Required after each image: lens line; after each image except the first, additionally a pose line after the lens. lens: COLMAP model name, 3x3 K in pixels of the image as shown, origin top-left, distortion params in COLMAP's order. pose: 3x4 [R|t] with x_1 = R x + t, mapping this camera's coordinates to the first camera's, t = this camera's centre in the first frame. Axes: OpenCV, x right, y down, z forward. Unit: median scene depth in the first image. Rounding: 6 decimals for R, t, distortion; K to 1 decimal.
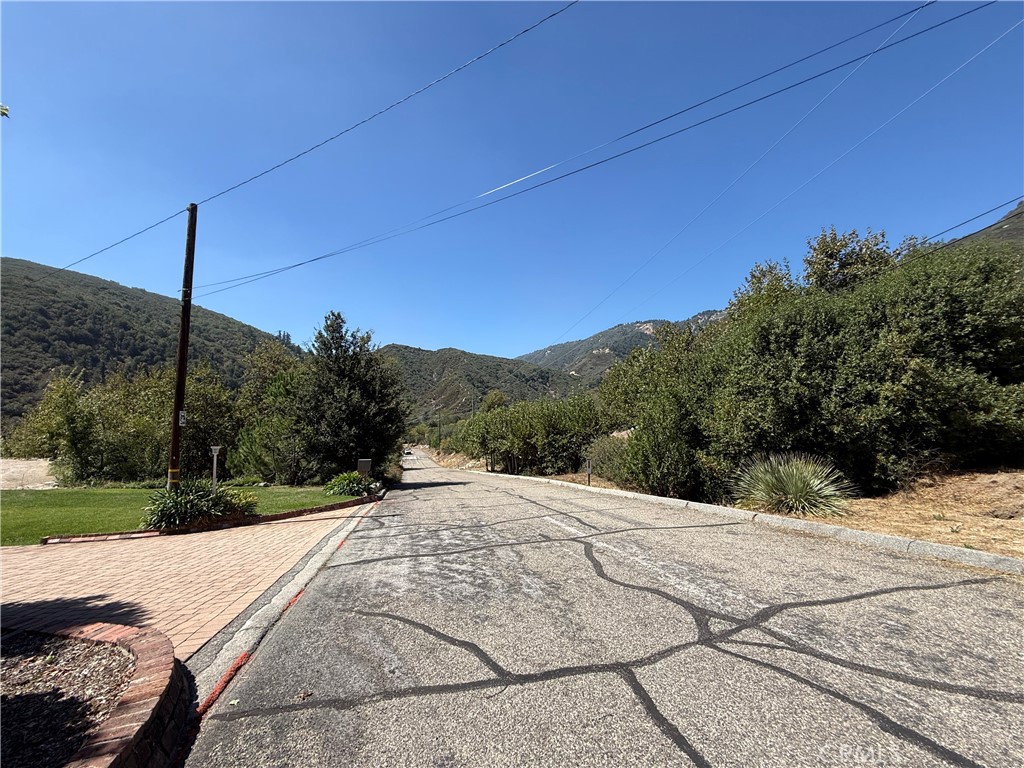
lens RADIAL K [[407.2, 0, 510.1], [0, 407.2, 383.0], [0, 0, 1]] dist [-0.000110, 0.000265]
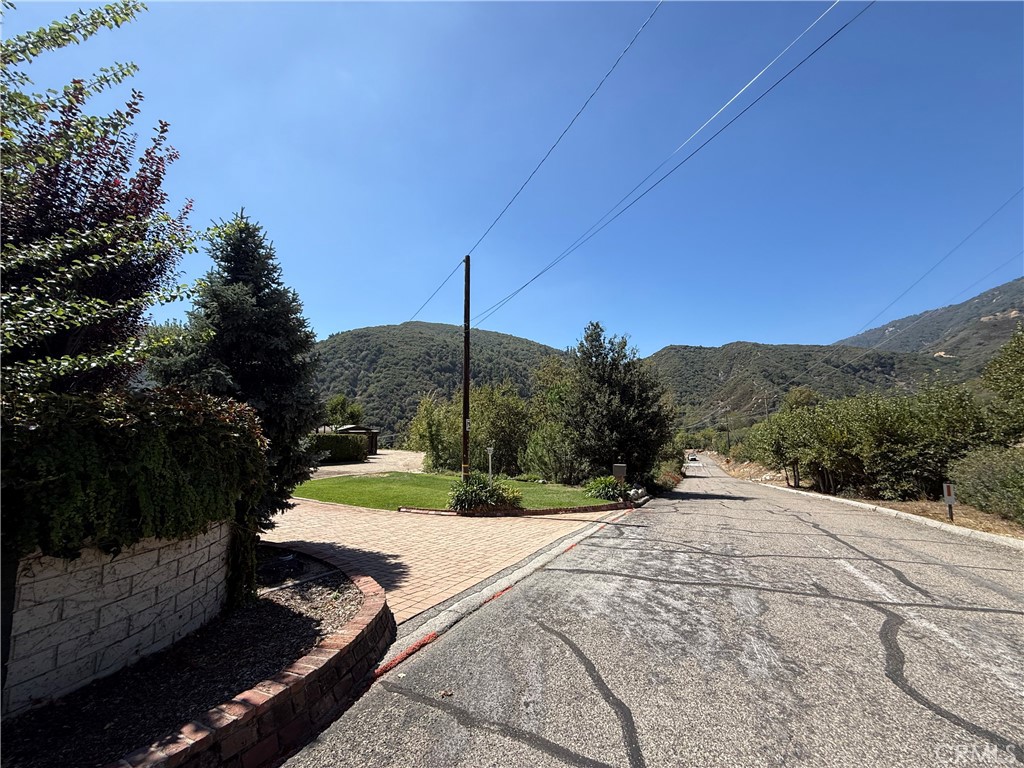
lens RADIAL K [[407.2, 0, 510.1], [0, 407.2, 383.0], [0, 0, 1]] dist [-0.000110, 0.000265]
pose [[0.786016, -0.069556, -0.614281, 0.081247], [0.063290, 0.997483, -0.031962, 0.005233], [0.614958, -0.013755, 0.788440, 0.075087]]
